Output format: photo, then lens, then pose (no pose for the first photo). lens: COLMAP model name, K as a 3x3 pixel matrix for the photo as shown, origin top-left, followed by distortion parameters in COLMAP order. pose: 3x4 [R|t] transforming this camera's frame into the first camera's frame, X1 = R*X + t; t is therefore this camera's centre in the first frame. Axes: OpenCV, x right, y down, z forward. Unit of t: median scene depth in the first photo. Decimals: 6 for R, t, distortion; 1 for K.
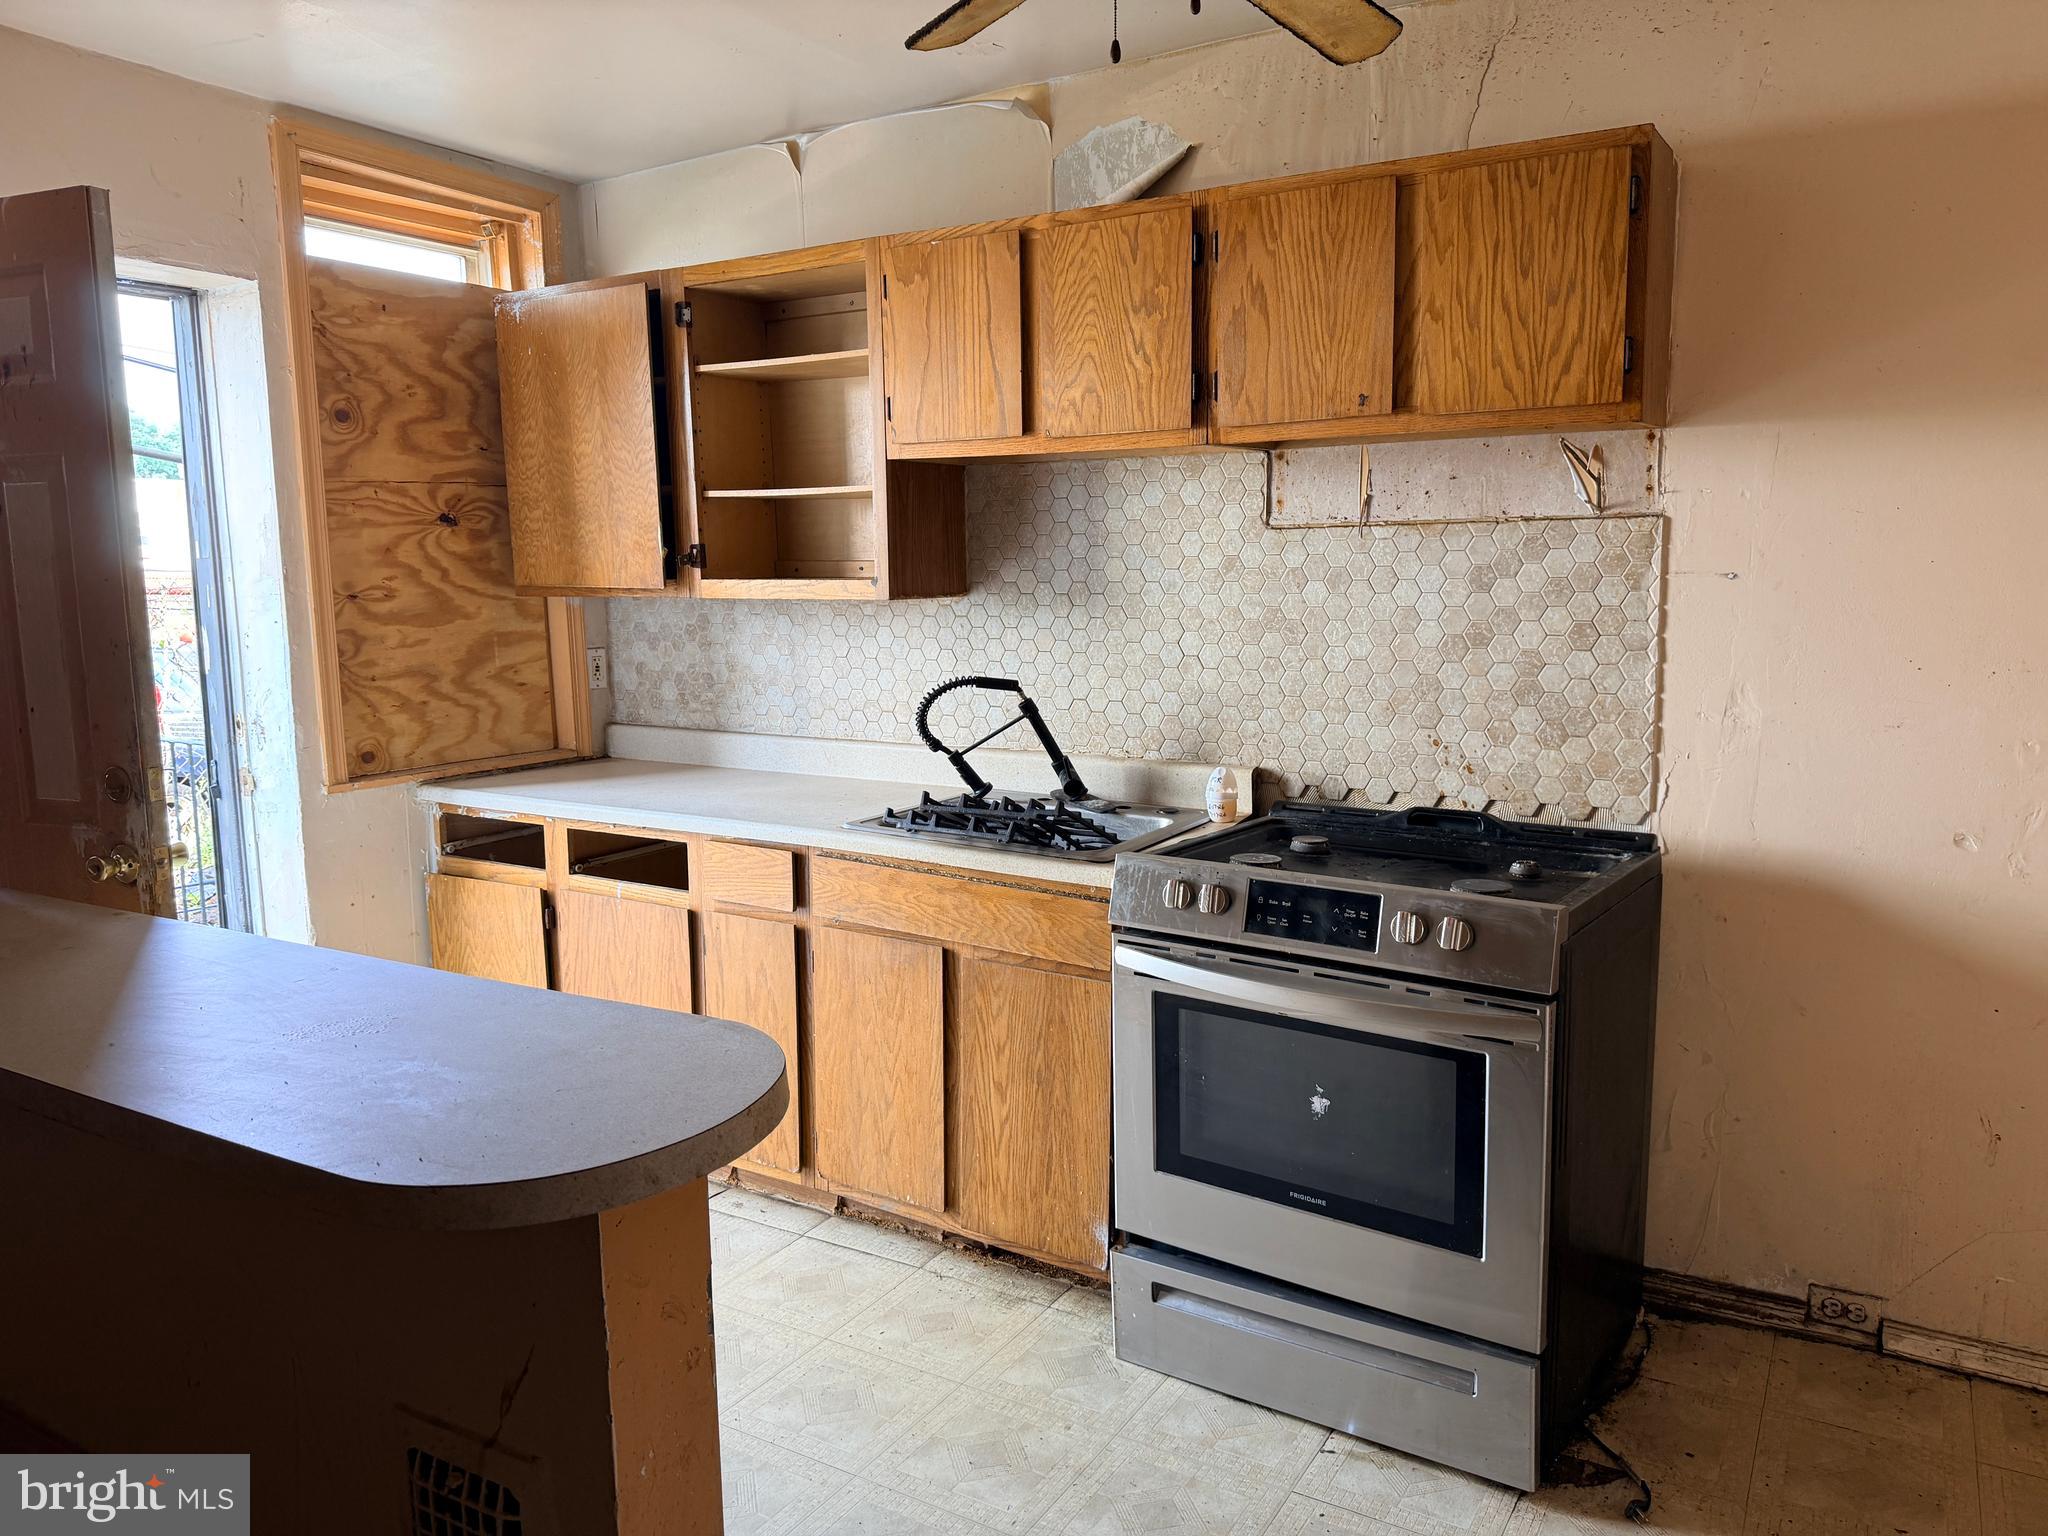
lens RADIAL K [[1473.5, 0, 1027.3], [0, 1473.5, 756.9], [0, 0, 1]] dist [0.105668, -0.164897]
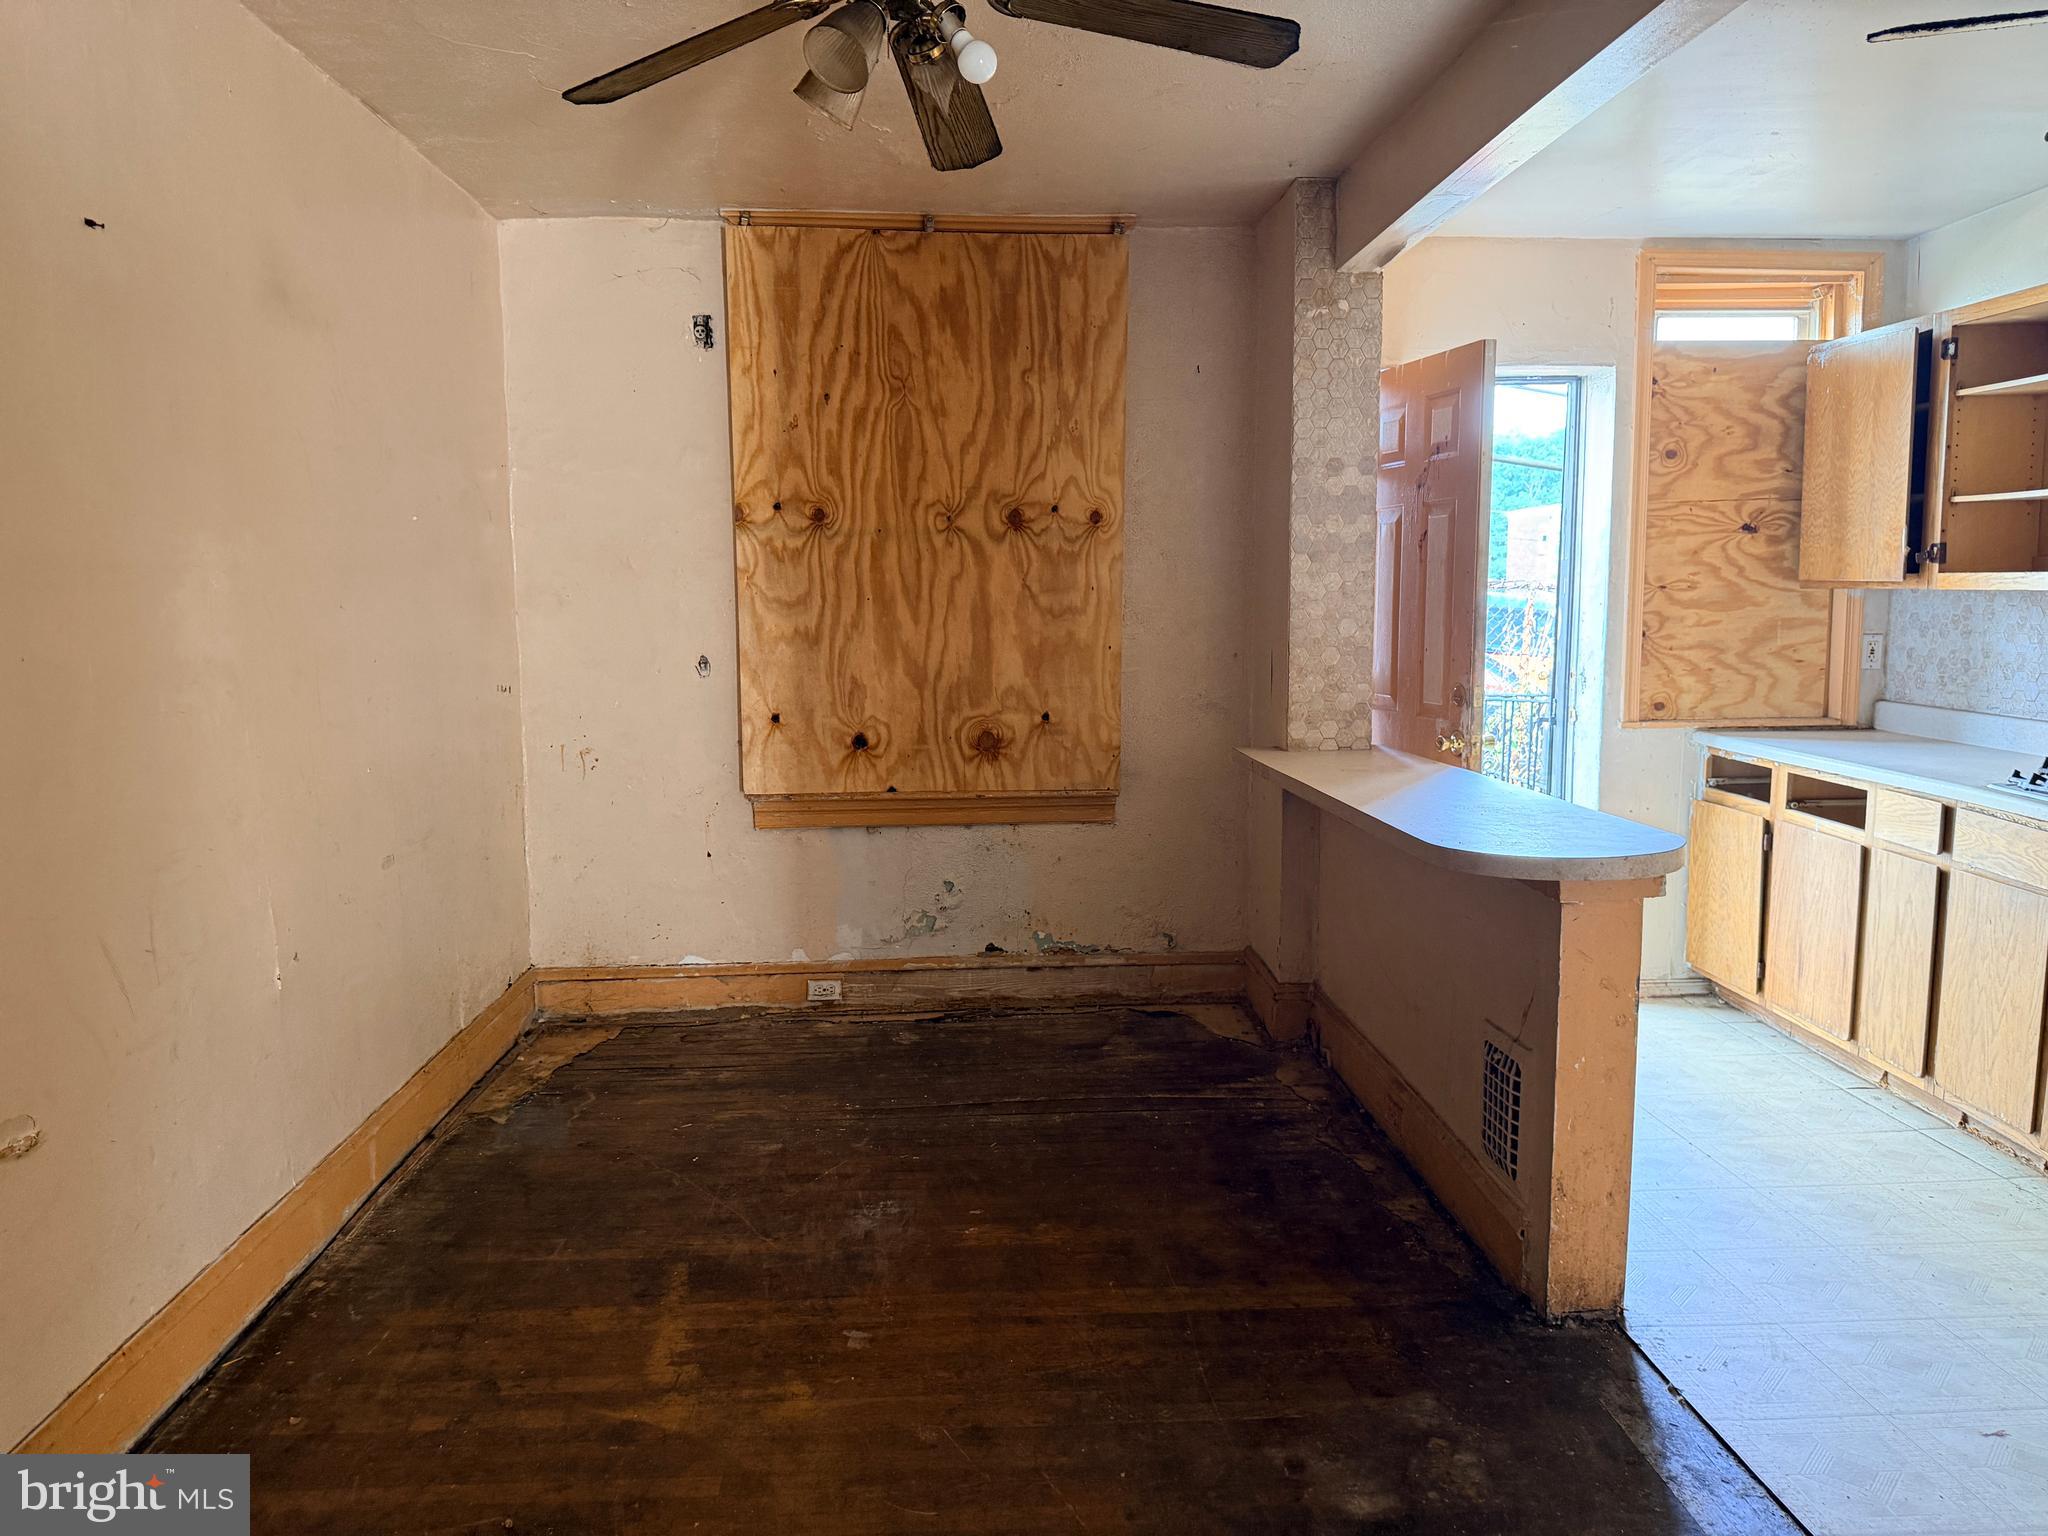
lens RADIAL K [[1449.7, 0, 1024.0], [0, 1449.7, 768.0], [0, 0, 1]] dist [-0.003726, 0.000873]
pose [[0.567818, 0.110150, -0.815751, 0.300684], [-0.105855, 0.992549, 0.060341, 0.036625], [0.816320, 0.052089, 0.575247, -0.214117]]
